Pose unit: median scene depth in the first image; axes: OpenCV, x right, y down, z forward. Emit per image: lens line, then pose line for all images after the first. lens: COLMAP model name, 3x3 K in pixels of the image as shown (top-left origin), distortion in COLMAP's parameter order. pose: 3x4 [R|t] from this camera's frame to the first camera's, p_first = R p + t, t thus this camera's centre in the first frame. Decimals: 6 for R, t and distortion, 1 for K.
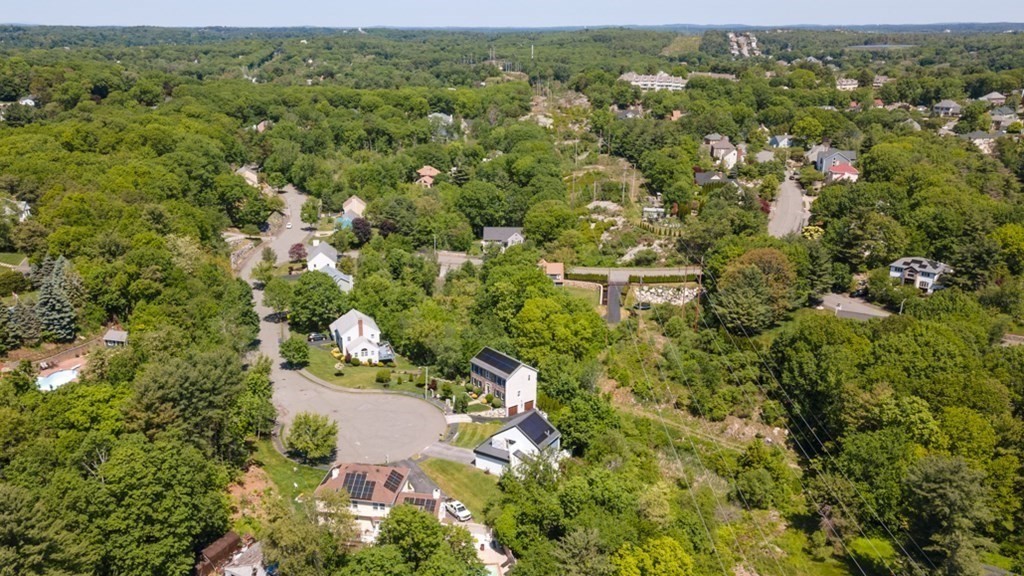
lens RADIAL K [[847.7, 0, 490.6], [0, 847.7, 295.9], [0, 0, 1]] dist [0.029646, 0.004090]
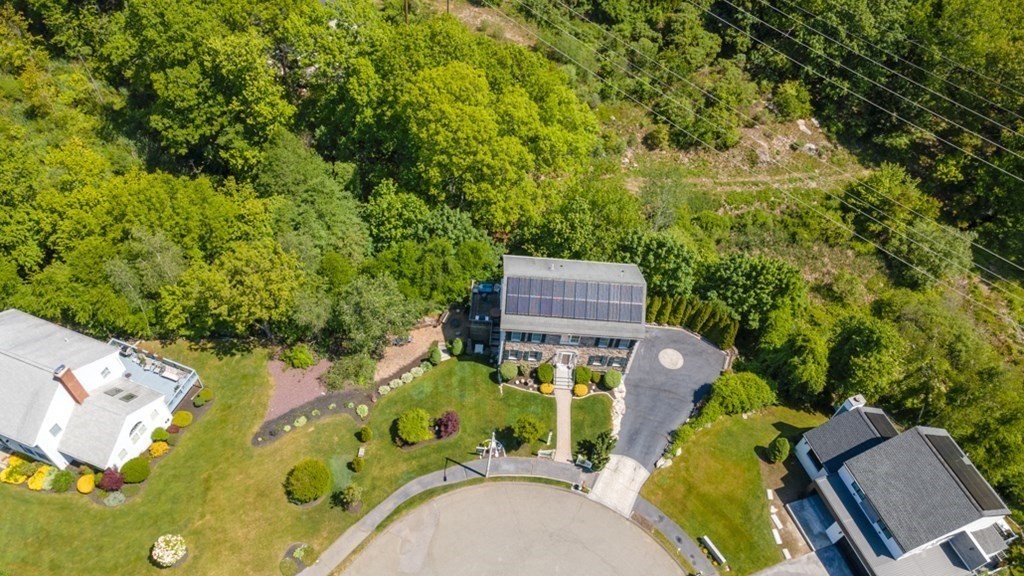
lens RADIAL K [[743.1, 0, 510.3], [0, 743.1, 289.6], [0, 0, 1]] dist [0.028233, 0.023216]
pose [[0.622169, -0.585507, 0.519699, -0.138246], [0.157141, 0.743715, 0.649765, -0.118759], [-0.766950, -0.322598, 0.554723, 0.564386]]
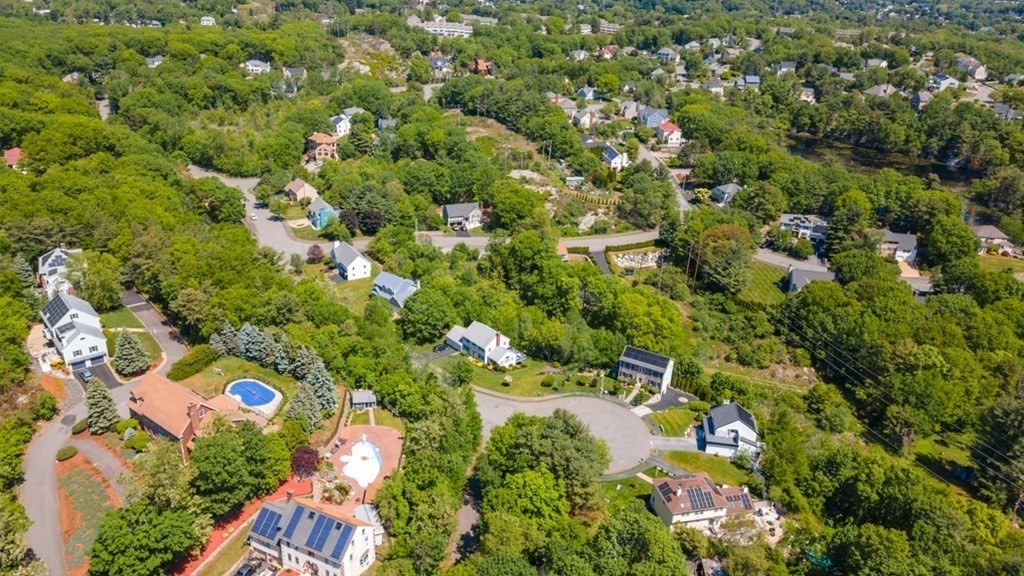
lens RADIAL K [[743.1, 0, 513.1], [0, 743.1, 285.1], [0, 0, 1]] dist [0.028233, 0.023216]
pose [[0.911141, -0.132069, 0.390358, -0.411724], [0.077872, 0.985368, 0.151613, -0.148970], [-0.404670, -0.107743, 0.908094, 0.050065]]
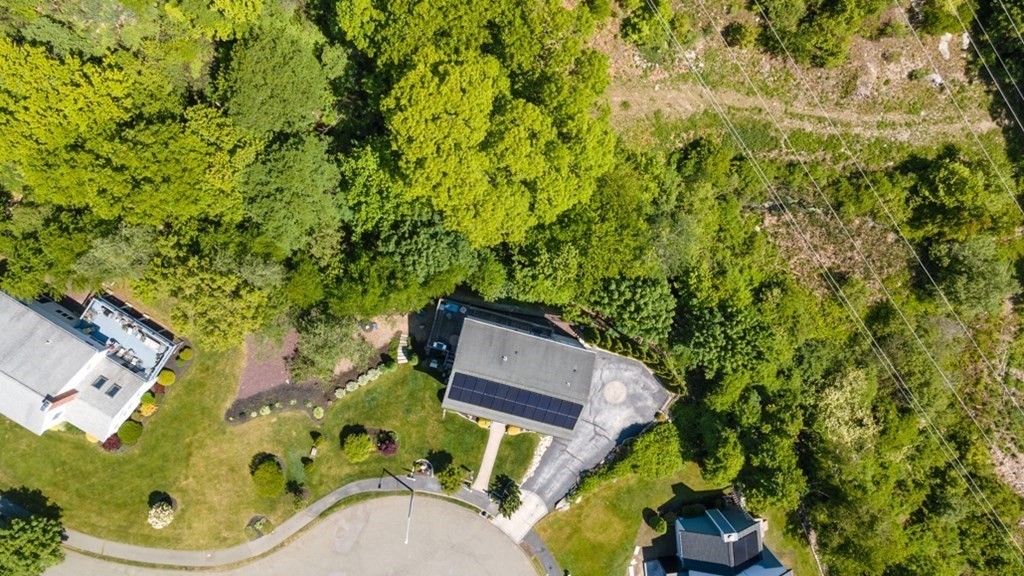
lens RADIAL K [[743.1, 0, 514.8], [0, 743.1, 287.1], [0, 0, 1]] dist [0.028233, 0.023216]
pose [[0.790054, -0.612543, -0.024607, 0.036615], [0.133514, 0.132753, 0.982115, -0.212452], [-0.598321, -0.779210, 0.186665, 0.669559]]
